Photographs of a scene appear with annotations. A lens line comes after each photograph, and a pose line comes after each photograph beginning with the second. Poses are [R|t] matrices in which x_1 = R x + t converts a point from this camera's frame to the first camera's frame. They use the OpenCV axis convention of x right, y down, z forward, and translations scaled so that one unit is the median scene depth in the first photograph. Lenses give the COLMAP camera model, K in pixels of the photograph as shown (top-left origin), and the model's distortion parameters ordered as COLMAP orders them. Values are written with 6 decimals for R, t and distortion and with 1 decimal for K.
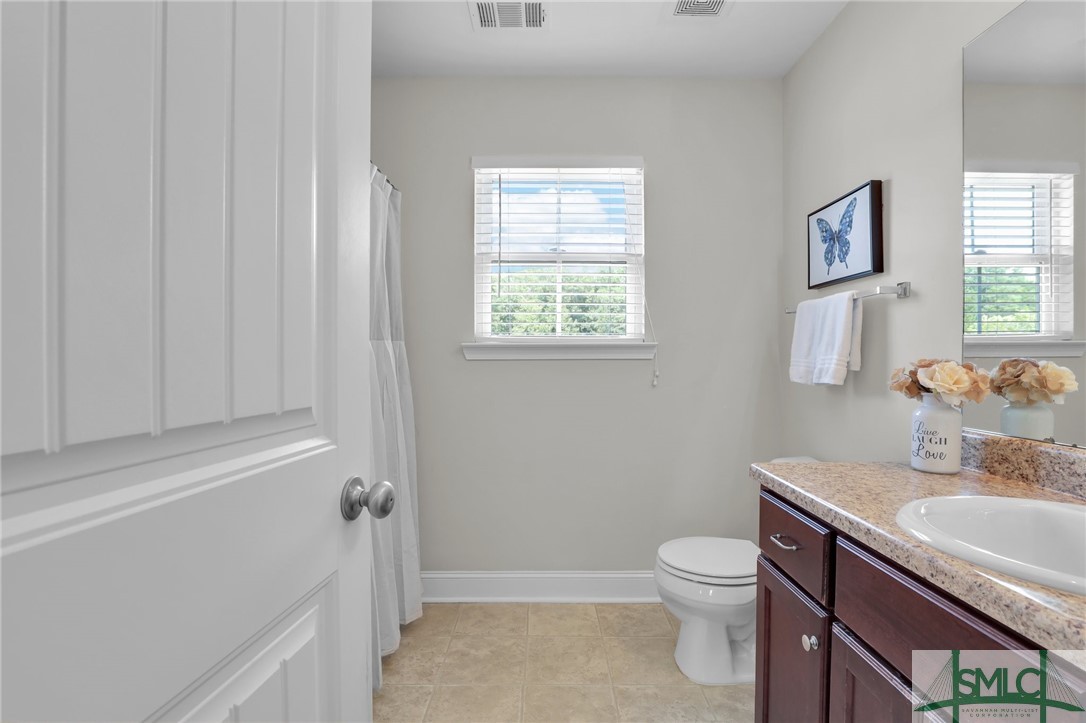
lens RADIAL K [[497.8, 0, 546.0], [0, 497.8, 367.5], [0, 0, 1]] dist [-0.034881, 0.004115]
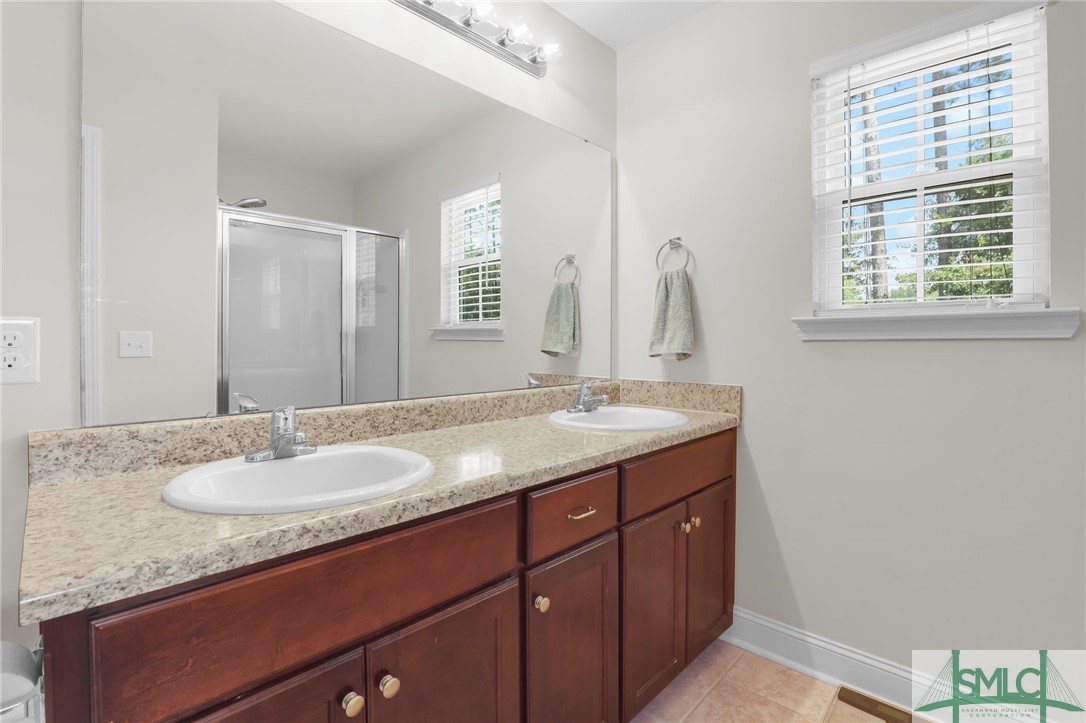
lens RADIAL K [[497.8, 0, 543.0], [0, 497.8, 352.4], [0, 0, 1]] dist [-0.034881, 0.004115]
pose [[-0.718450, -0.003235, 0.695571, -0.130334], [0.018401, 0.999551, 0.023655, 0.008693], [-0.695335, 0.029794, -0.718068, 0.999439]]
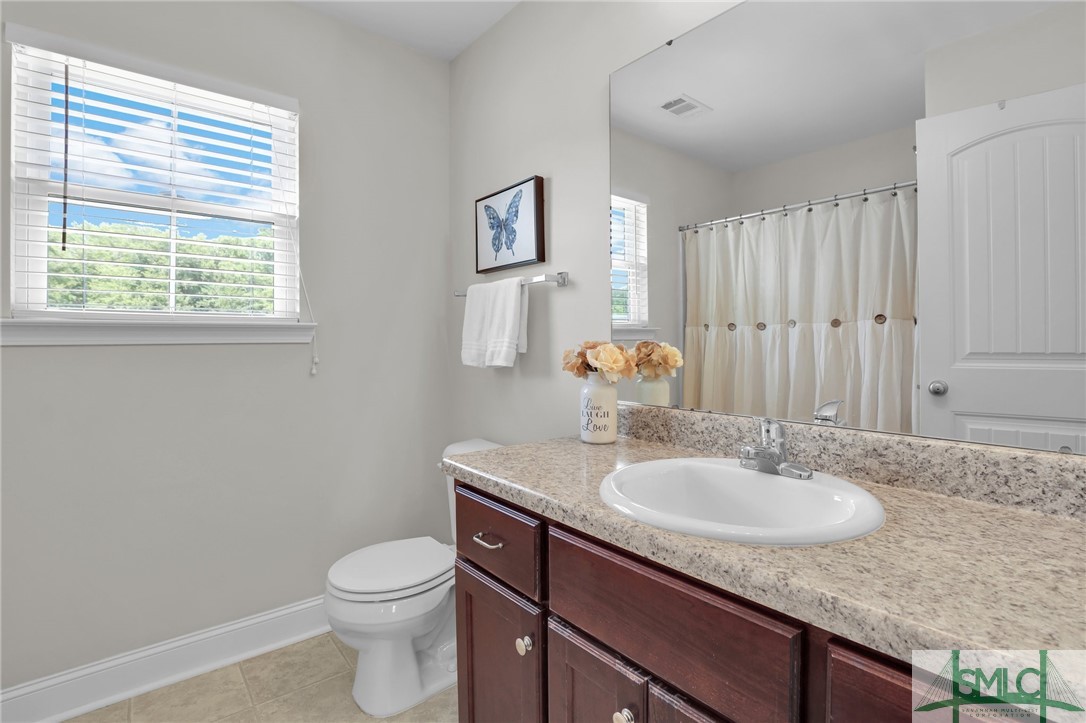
lens RADIAL K [[497.8, 0, 547.3], [0, 497.8, 345.1], [0, 0, 1]] dist [-0.034881, 0.004115]
pose [[0.768887, -0.006700, 0.639349, -0.016350], [0.015196, 0.999854, -0.007796, -0.001174], [-0.639204, 0.015709, 0.768877, 0.175087]]
